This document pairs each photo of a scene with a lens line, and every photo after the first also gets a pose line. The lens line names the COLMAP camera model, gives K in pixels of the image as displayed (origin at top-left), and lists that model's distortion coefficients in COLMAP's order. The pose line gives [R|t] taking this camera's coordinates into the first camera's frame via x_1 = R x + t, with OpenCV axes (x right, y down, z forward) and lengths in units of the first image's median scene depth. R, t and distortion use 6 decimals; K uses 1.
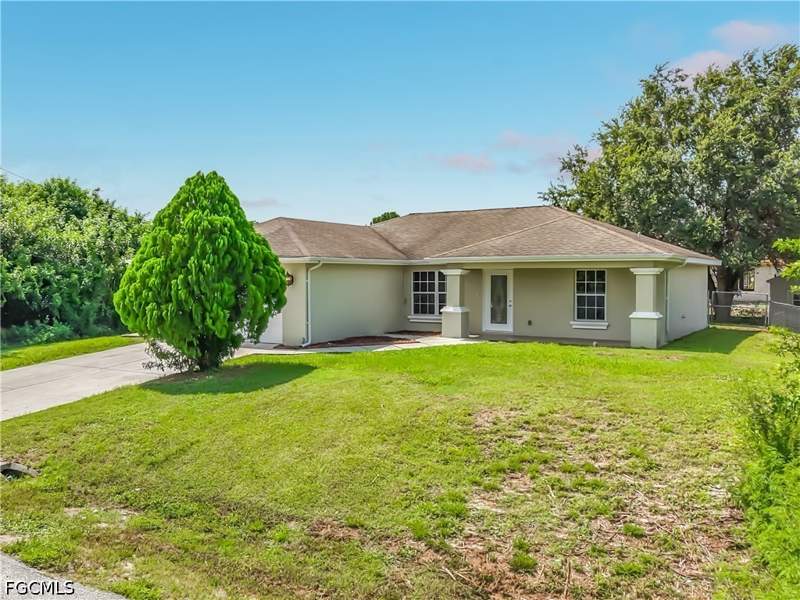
lens RADIAL K [[761.9, 0, 242.0], [0, 761.9, 299.2], [0, 0, 1]] dist [-0.009518, -0.016709]
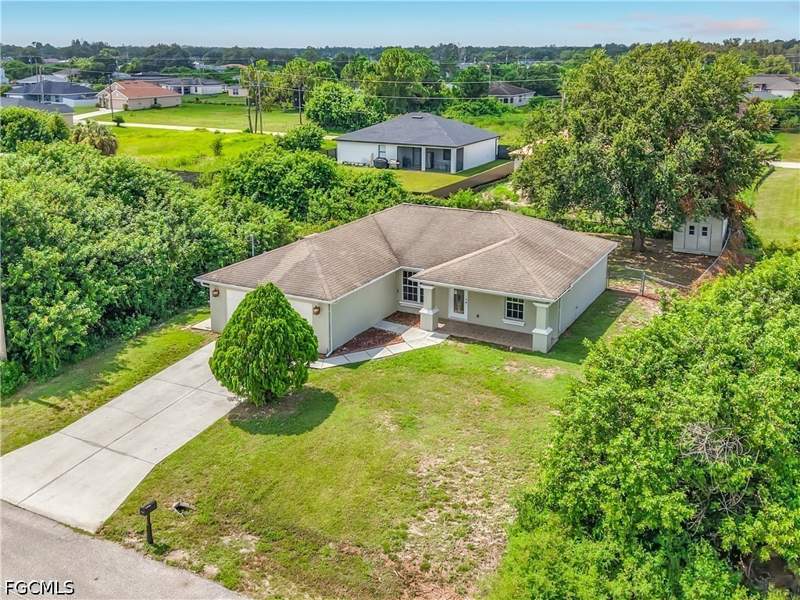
lens RADIAL K [[814.1, 0, 397.9], [0, 814.1, 227.4], [0, 0, 1]] dist [-0.017639, -0.014940]
pose [[0.983076, -0.035362, 0.179755, -0.080807], [0.000618, 0.981829, 0.189766, -0.635085], [-0.183199, -0.186443, 0.965234, -0.685507]]
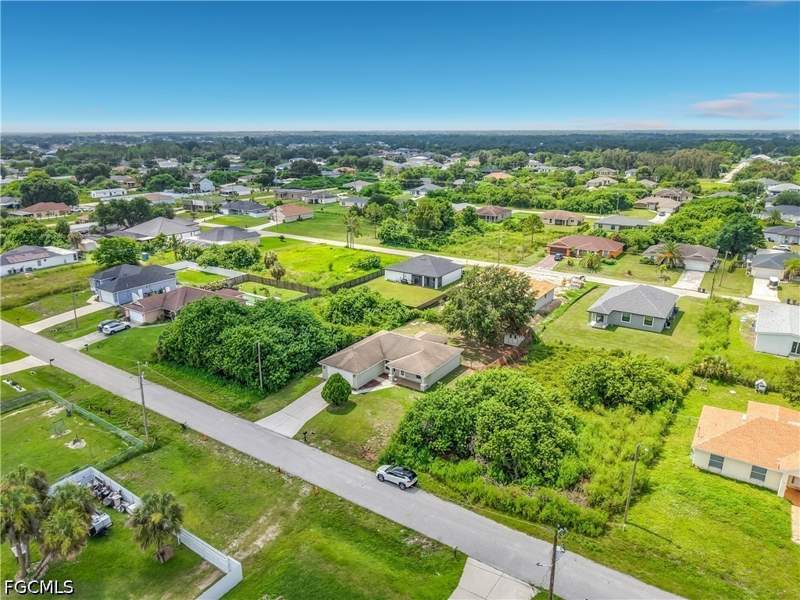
lens RADIAL K [[550.3, 0, 400.0], [0, 550.3, 300.0], [0, 0, 1]] dist [0.004462, -0.002216]
pose [[0.996922, -0.025589, 0.074109, 0.142118], [0.004586, 0.962653, 0.270699, -1.885818], [-0.078269, -0.269526, 0.959807, -2.950402]]
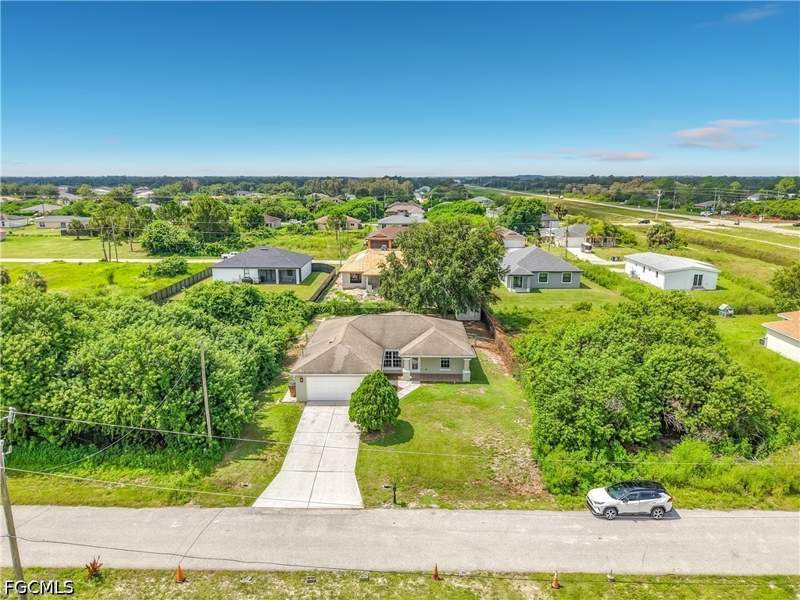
lens RADIAL K [[550.3, 0, 400.0], [0, 550.3, 300.0], [0, 0, 1]] dist [0.004462, -0.002216]
pose [[0.793830, -0.134283, 0.593129, -1.333625], [0.015441, 0.979453, 0.201079, -0.949870], [-0.607944, -0.150464, 0.779593, -0.800796]]
